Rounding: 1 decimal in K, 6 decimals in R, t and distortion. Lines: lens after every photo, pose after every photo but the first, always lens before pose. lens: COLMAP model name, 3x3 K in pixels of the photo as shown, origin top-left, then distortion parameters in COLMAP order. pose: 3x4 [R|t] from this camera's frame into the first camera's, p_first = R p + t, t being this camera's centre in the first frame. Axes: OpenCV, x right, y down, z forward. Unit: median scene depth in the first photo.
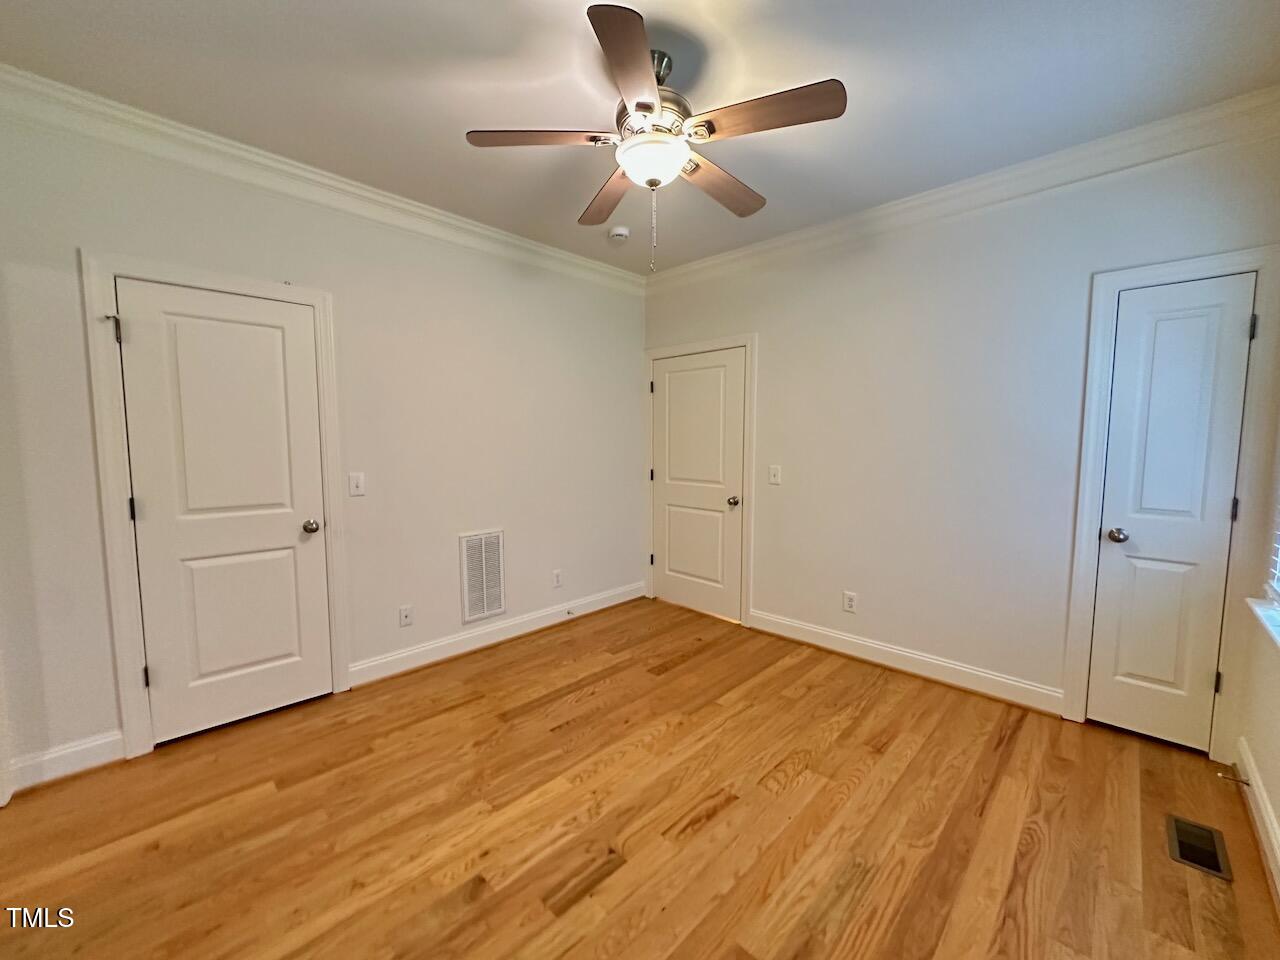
lens RADIAL K [[511.4, 0, 634.2], [0, 511.4, 481.4], [0, 0, 1]] dist [0.002537, -0.000019]
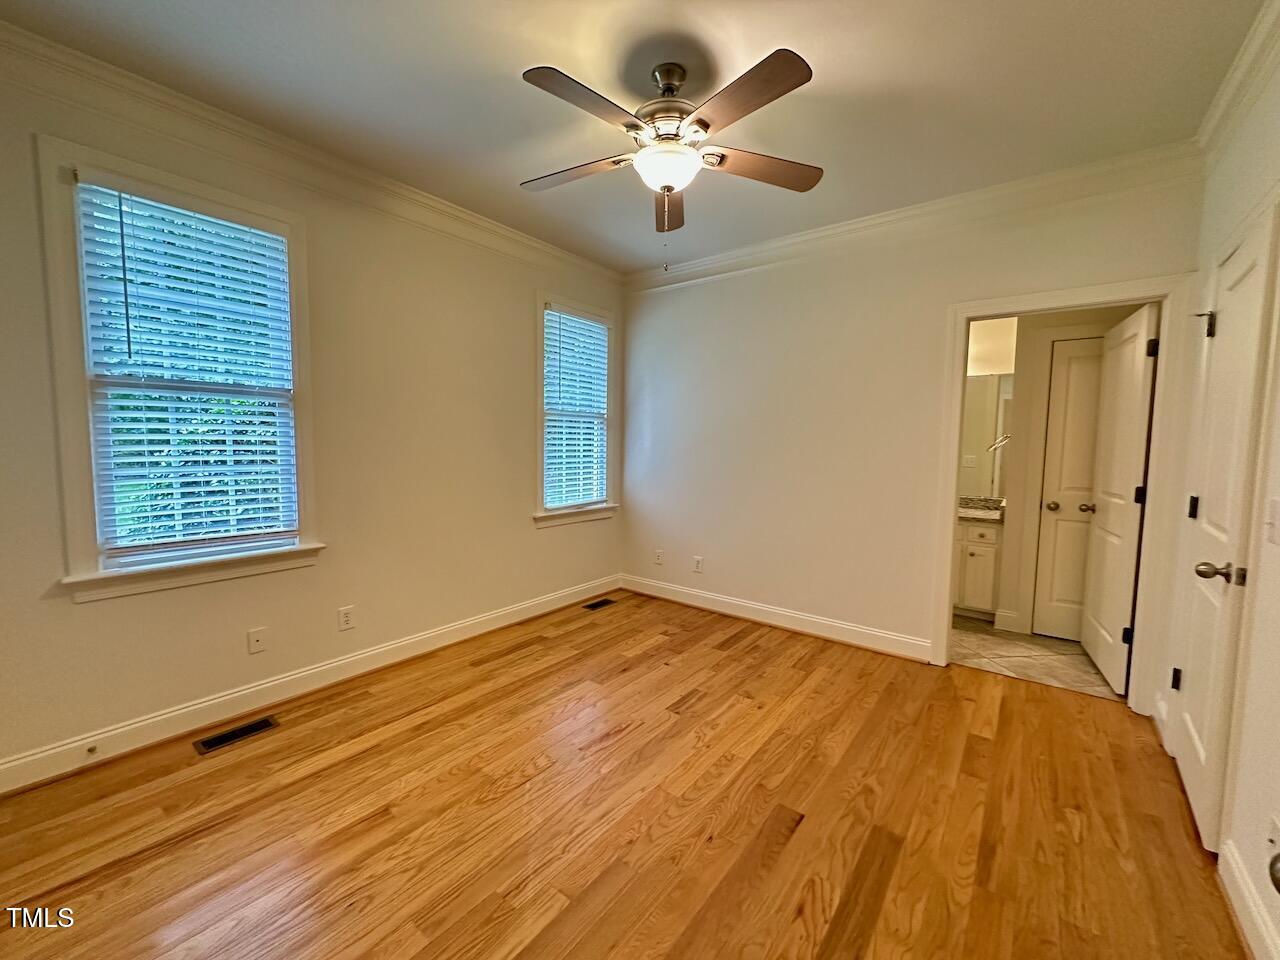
lens RADIAL K [[511.4, 0, 638.1], [0, 511.4, 477.7], [0, 0, 1]] dist [0.002537, -0.000019]
pose [[-0.993593, -0.004240, -0.112935, 0.197536], [-0.022329, 0.986963, 0.159389, -0.142775], [0.110787, 0.160890, -0.980735, 1.947940]]
